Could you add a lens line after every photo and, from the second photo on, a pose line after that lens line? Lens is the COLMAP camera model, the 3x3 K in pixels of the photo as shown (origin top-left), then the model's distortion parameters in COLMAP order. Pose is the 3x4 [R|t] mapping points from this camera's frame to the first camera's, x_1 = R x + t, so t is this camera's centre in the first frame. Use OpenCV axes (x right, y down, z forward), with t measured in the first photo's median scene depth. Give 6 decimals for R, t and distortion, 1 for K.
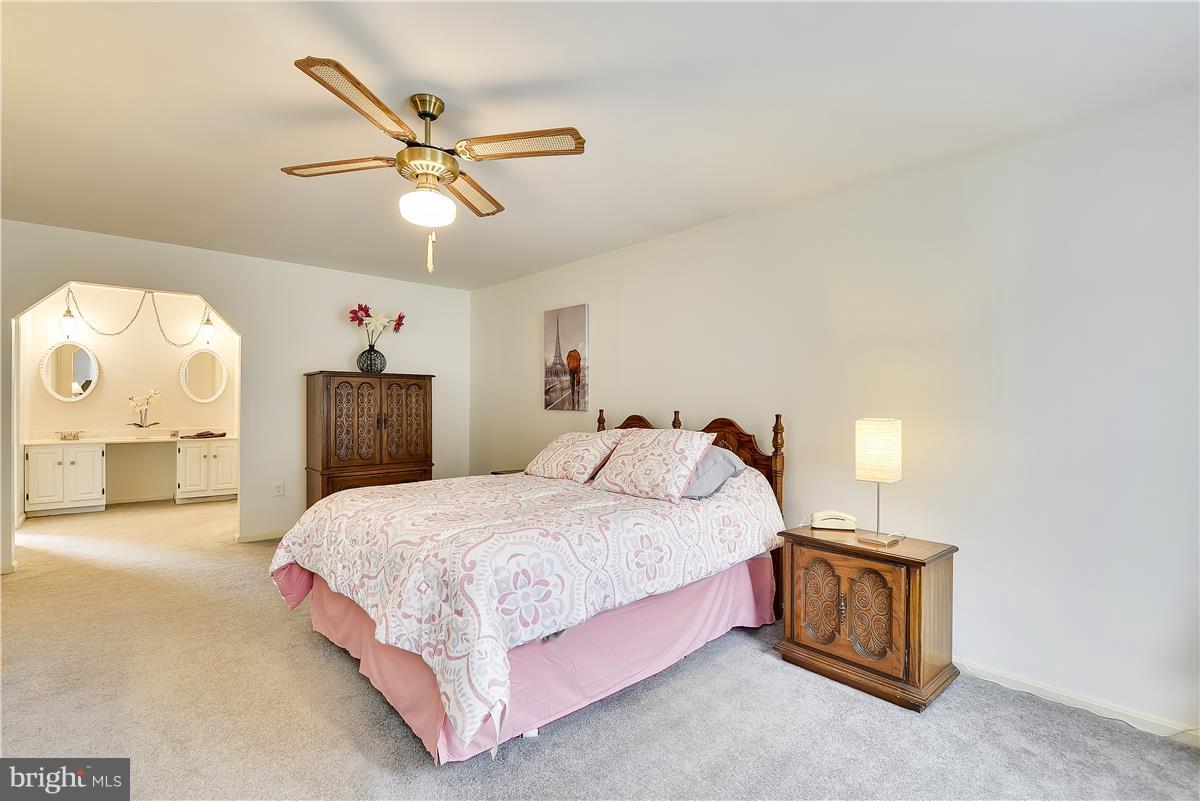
lens RADIAL K [[495.4, 0, 578.9], [0, 495.4, 403.8], [0, 0, 1]] dist [-0.027618, 0.000200]
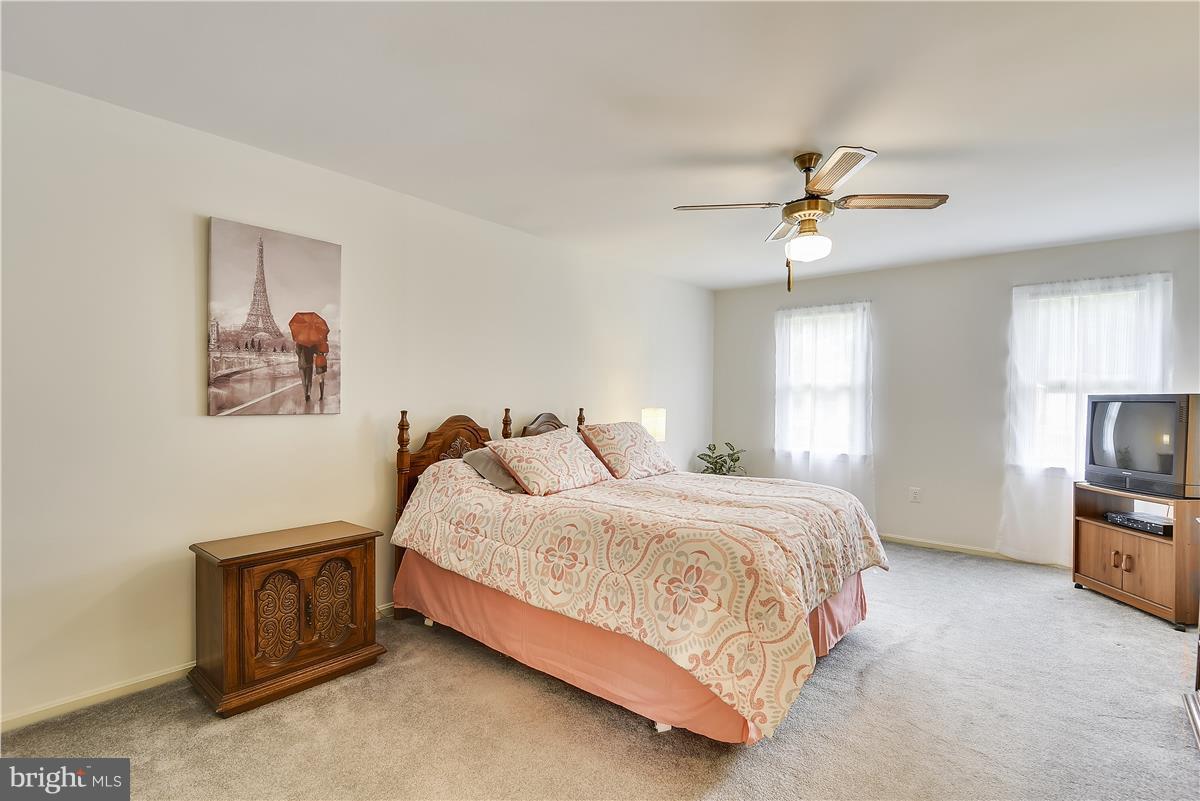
lens RADIAL K [[495.4, 0, 578.9], [0, 495.4, 403.8], [0, 0, 1]] dist [-0.027618, 0.000200]
pose [[-0.075632, -0.015540, 0.997015, -0.954776], [0.003820, 0.999867, 0.015874, -0.011544], [-0.997129, 0.005009, -0.075562, 1.108885]]
